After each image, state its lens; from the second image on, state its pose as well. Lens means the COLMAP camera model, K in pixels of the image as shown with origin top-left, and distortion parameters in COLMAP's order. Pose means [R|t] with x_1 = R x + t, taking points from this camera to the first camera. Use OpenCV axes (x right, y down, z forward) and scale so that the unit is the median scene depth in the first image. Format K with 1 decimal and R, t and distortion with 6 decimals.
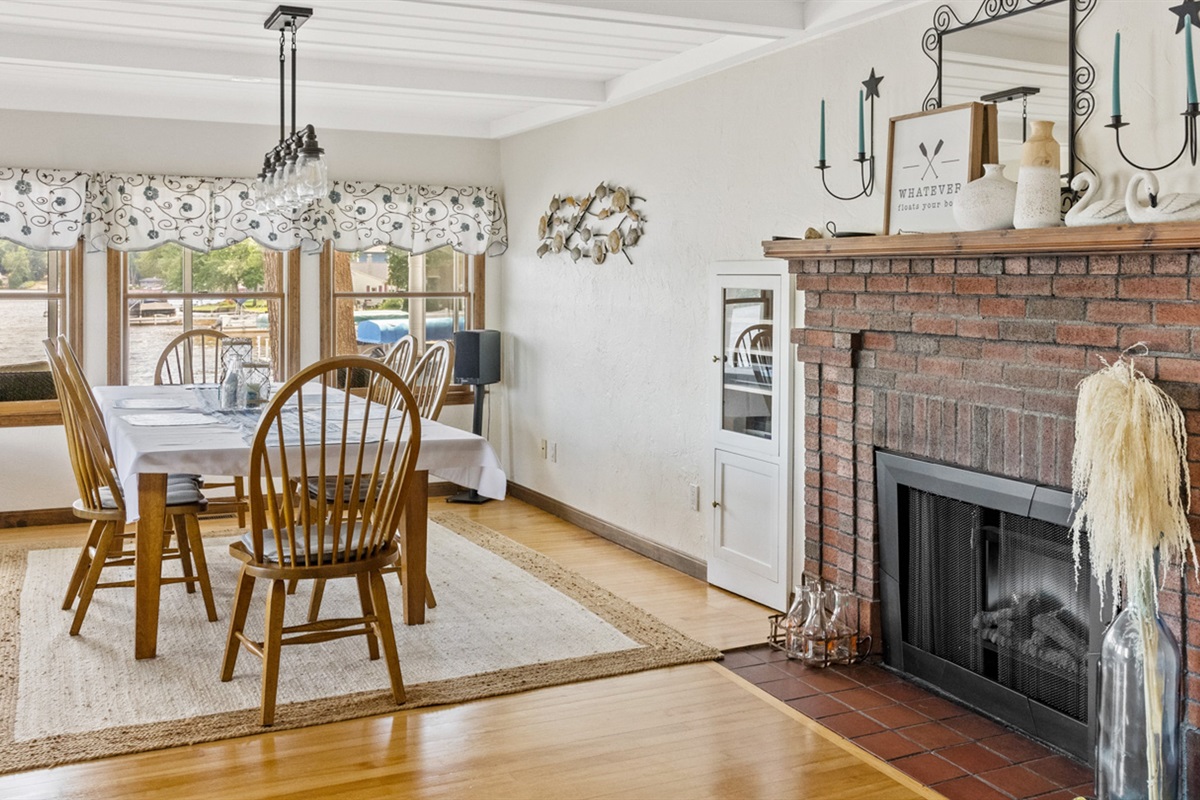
lens RADIAL K [[1213.5, 0, 673.2], [0, 1213.5, 286.8], [0, 0, 1]] dist [0.029302, -0.013301]
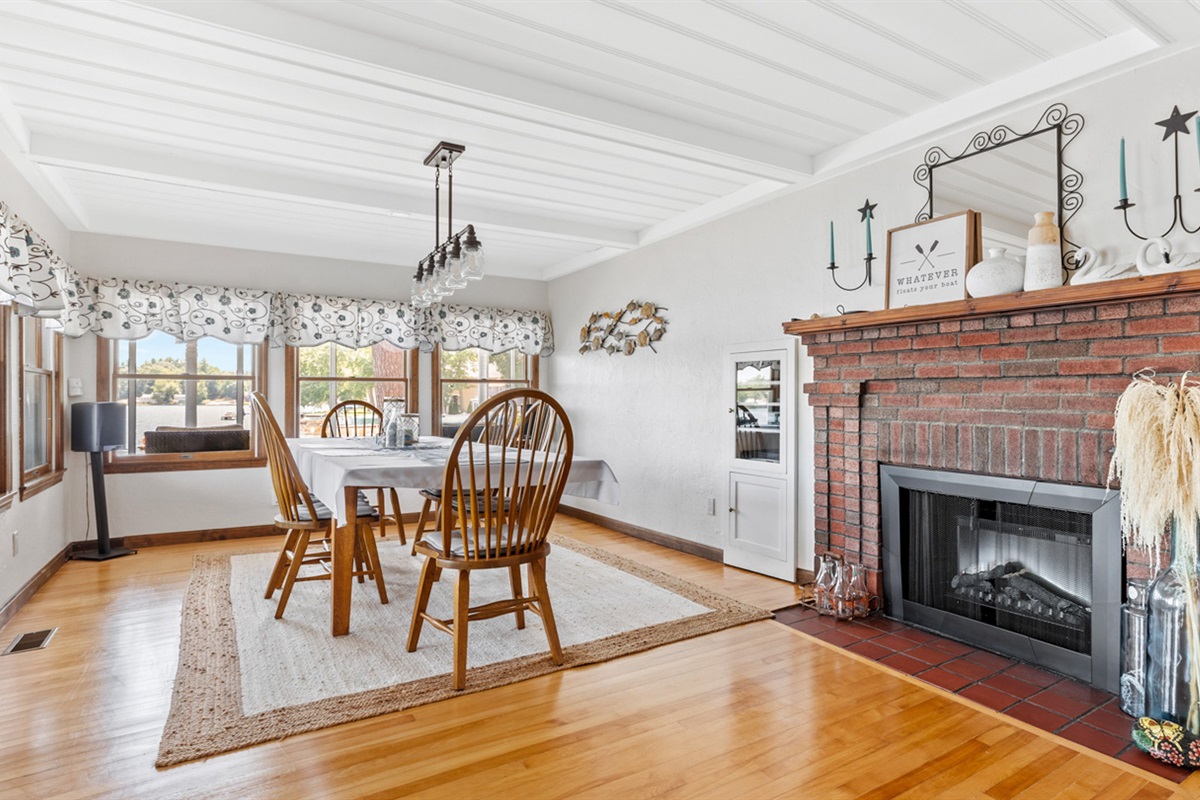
lens RADIAL K [[663.1, 0, 660.7], [0, 663.1, 390.8], [0, 0, 1]] dist [-0.001208, 0.000518]
pose [[0.993067, -0.003715, 0.117492, -0.176398], [0.006074, 0.999787, -0.019723, 0.062559], [-0.117394, 0.020300, 0.992878, 0.261434]]
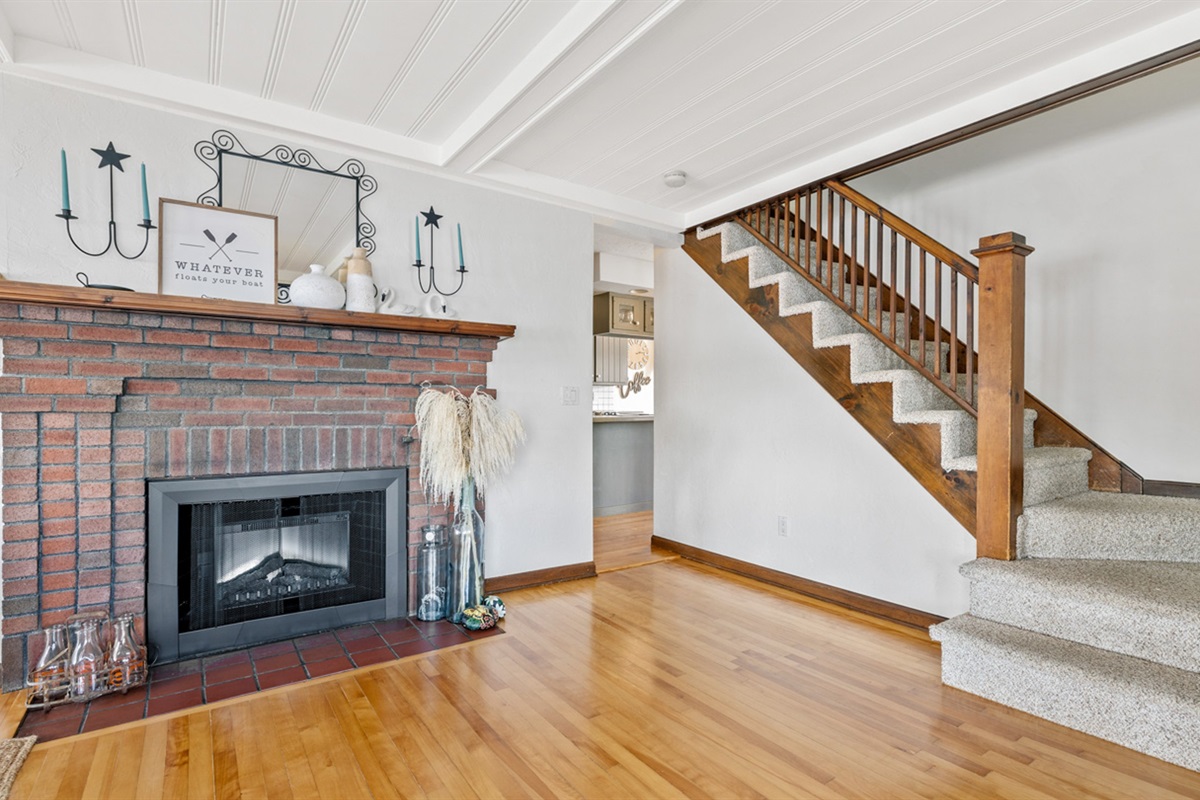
lens RADIAL K [[592.6, 0, 616.5], [0, 592.6, 403.4], [0, 0, 1]] dist [-0.000979, 0.000286]
pose [[-0.153792, -0.006634, 0.988081, -0.454070], [0.004842, 0.999960, 0.007467, 0.058083], [-0.988091, 0.005932, -0.153754, 0.646202]]
